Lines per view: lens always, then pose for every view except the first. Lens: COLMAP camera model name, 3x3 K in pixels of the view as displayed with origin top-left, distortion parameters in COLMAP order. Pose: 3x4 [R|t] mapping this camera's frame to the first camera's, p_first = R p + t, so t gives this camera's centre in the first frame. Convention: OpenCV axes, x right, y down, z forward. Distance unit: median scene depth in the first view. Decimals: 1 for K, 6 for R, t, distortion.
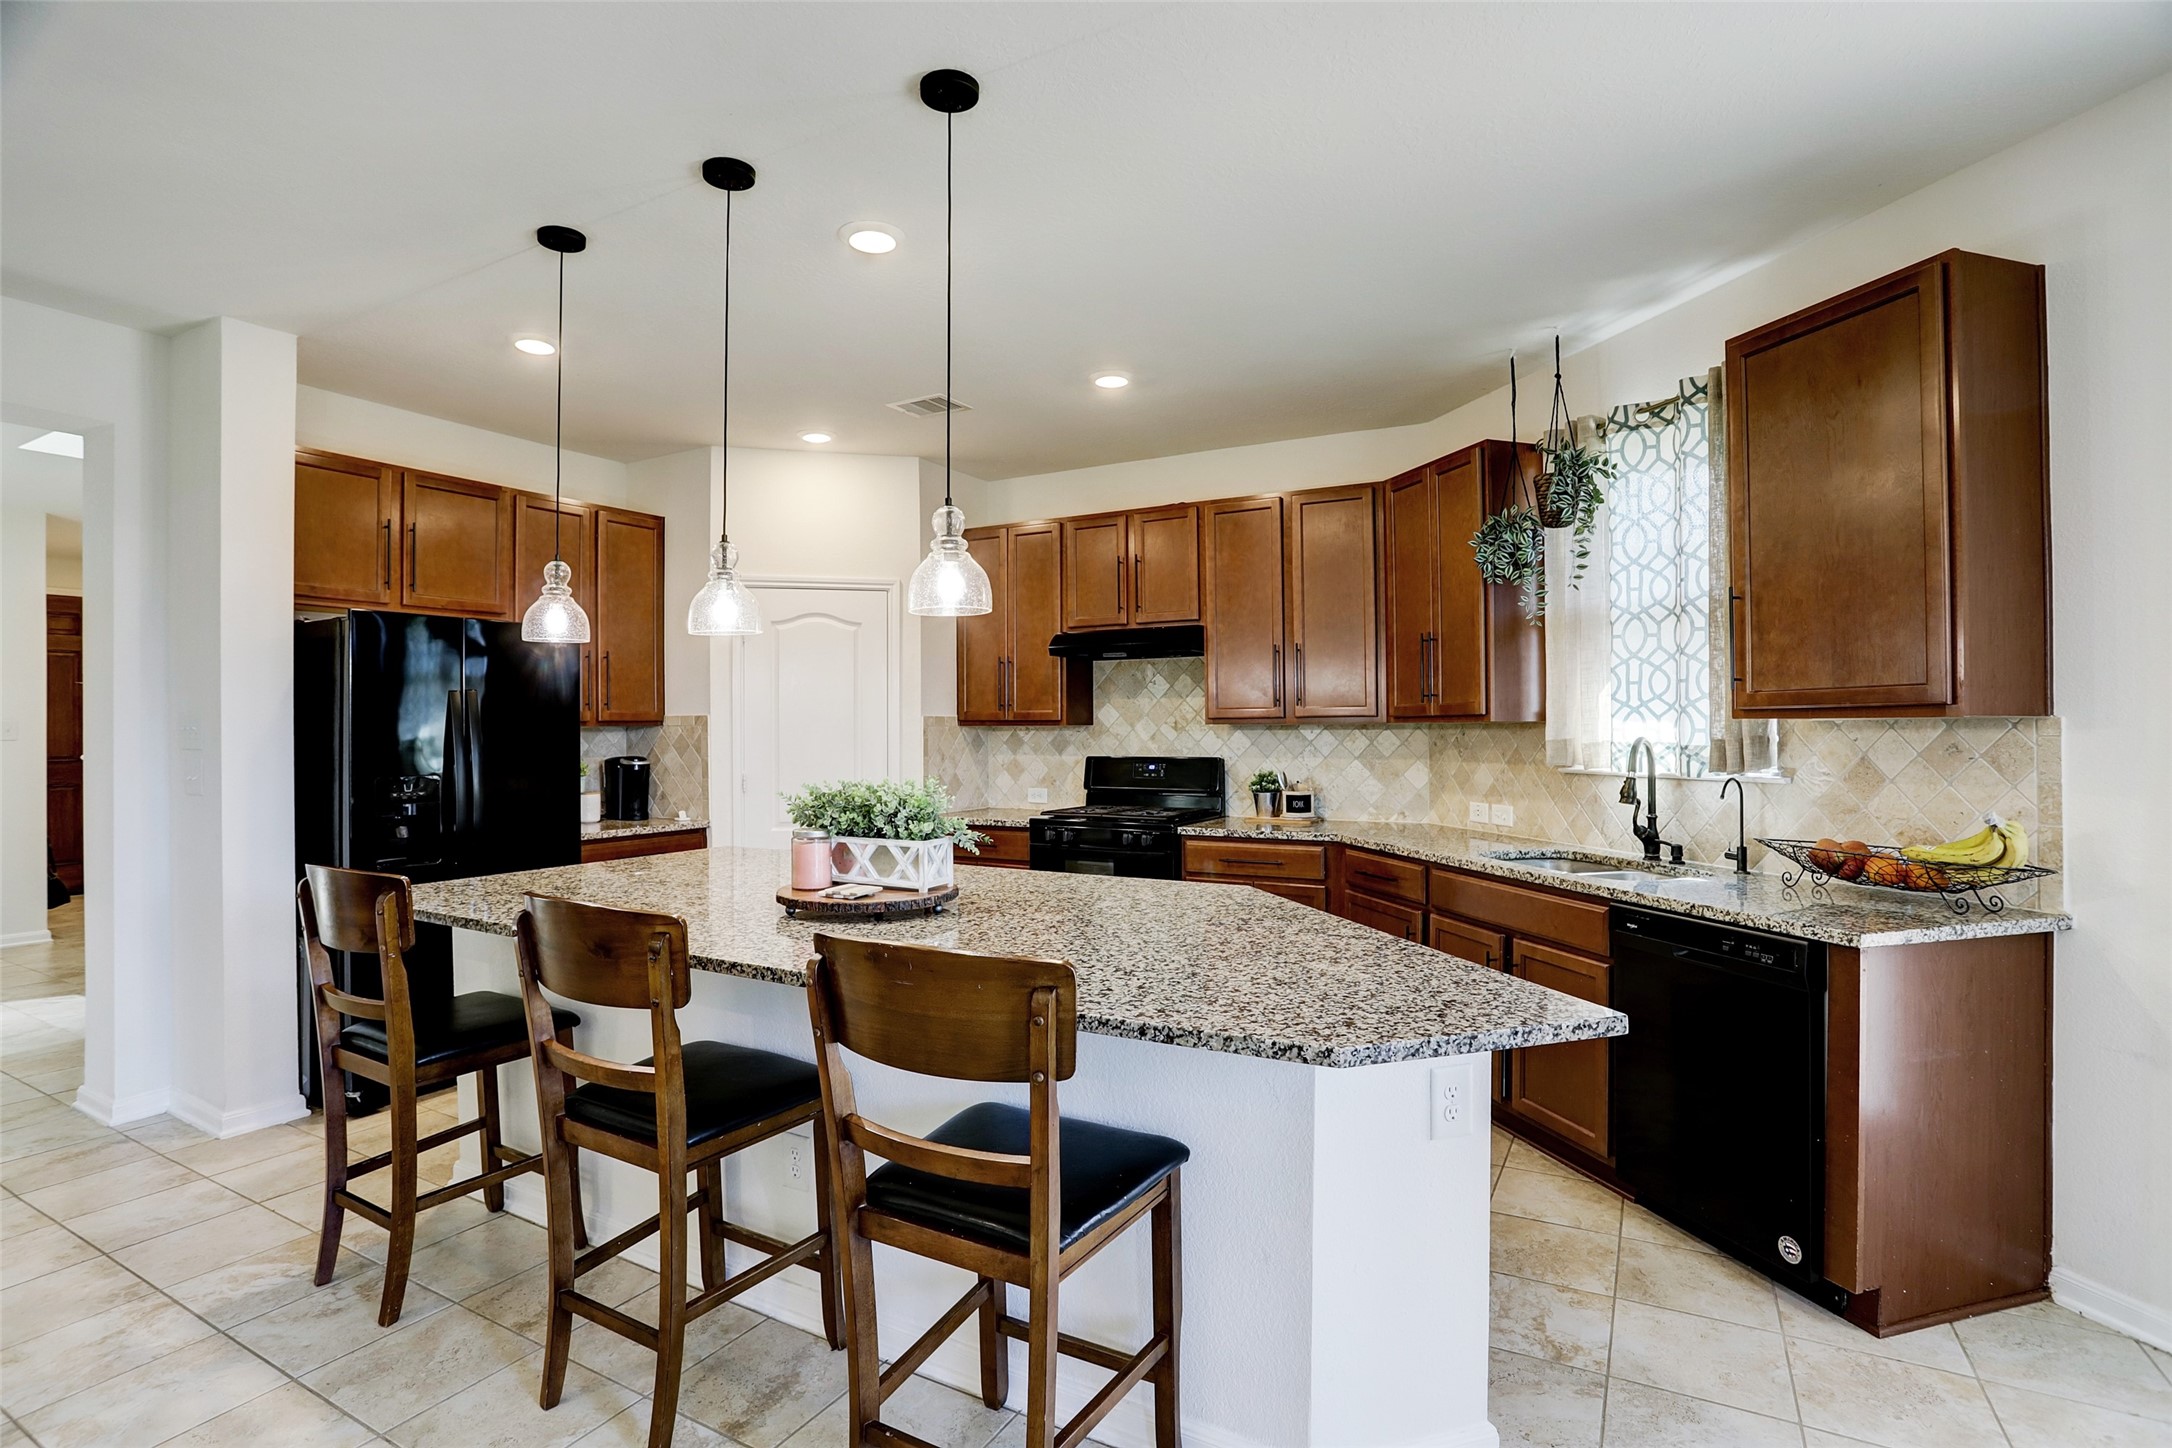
lens RADIAL K [[1066.5, 0, 1007.8], [0, 1066.5, 724.9], [0, 0, 1]] dist [-0.000633, 0.003003]
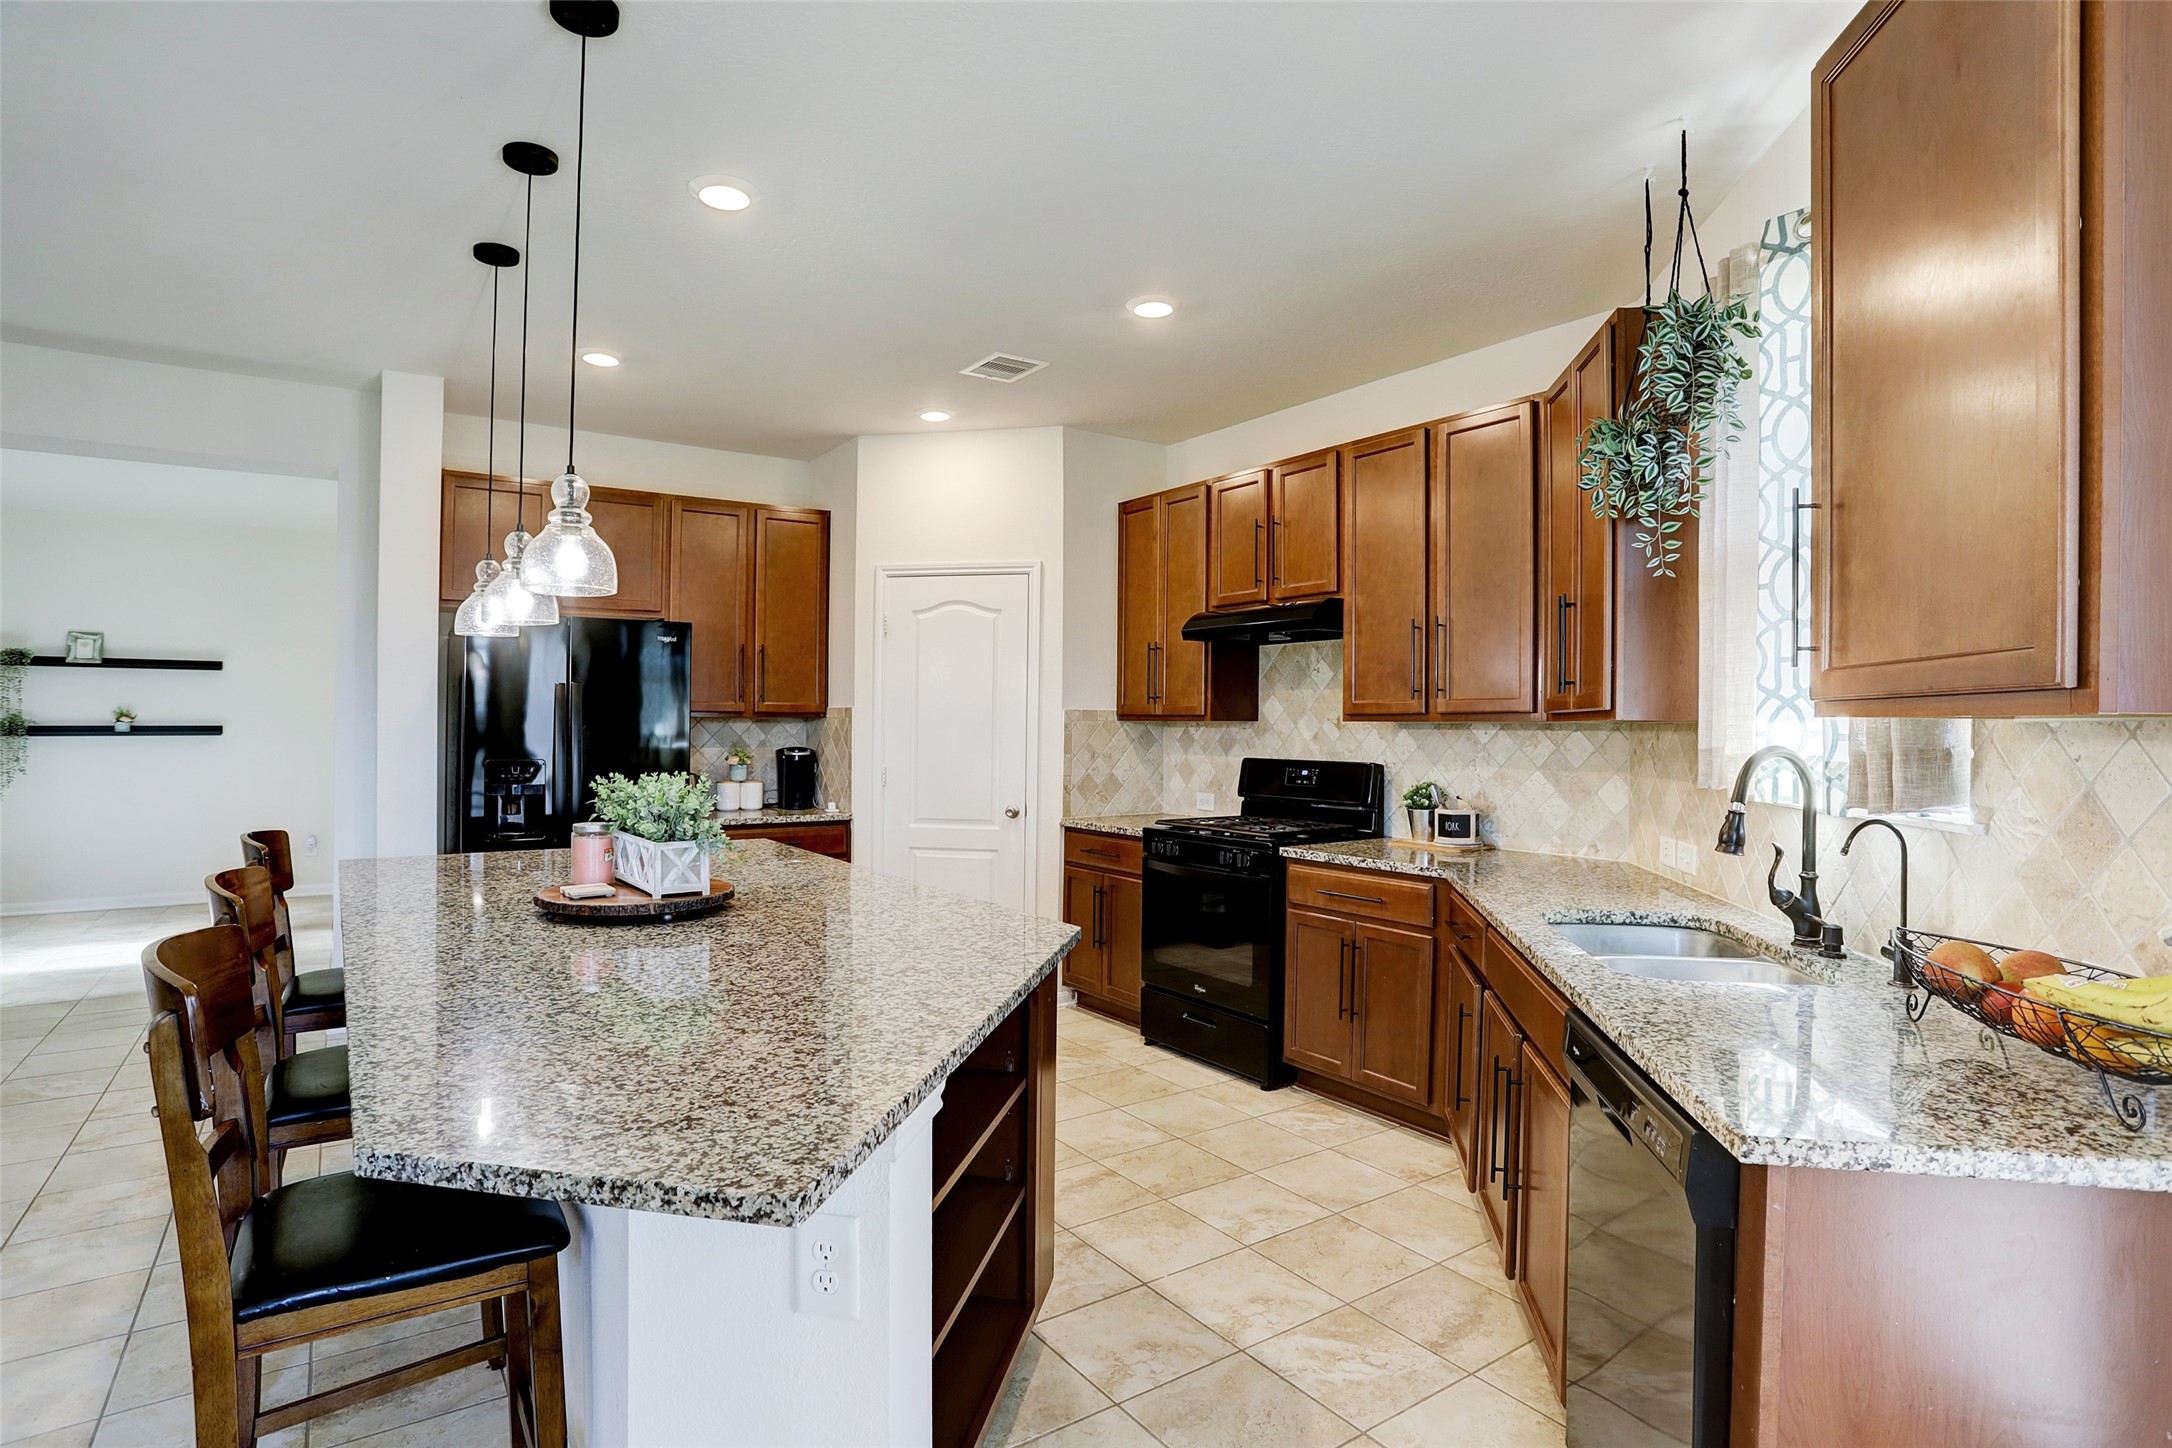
lens RADIAL K [[1066.5, 0, 1080.4], [0, 1066.5, 721.0], [0, 0, 1]] dist [-0.000633, 0.003003]
pose [[0.908901, 0.008700, -0.416921, 0.340435], [-0.008062, 0.999962, 0.003291, -0.001621], [0.416934, 0.000370, 0.908937, 0.188568]]
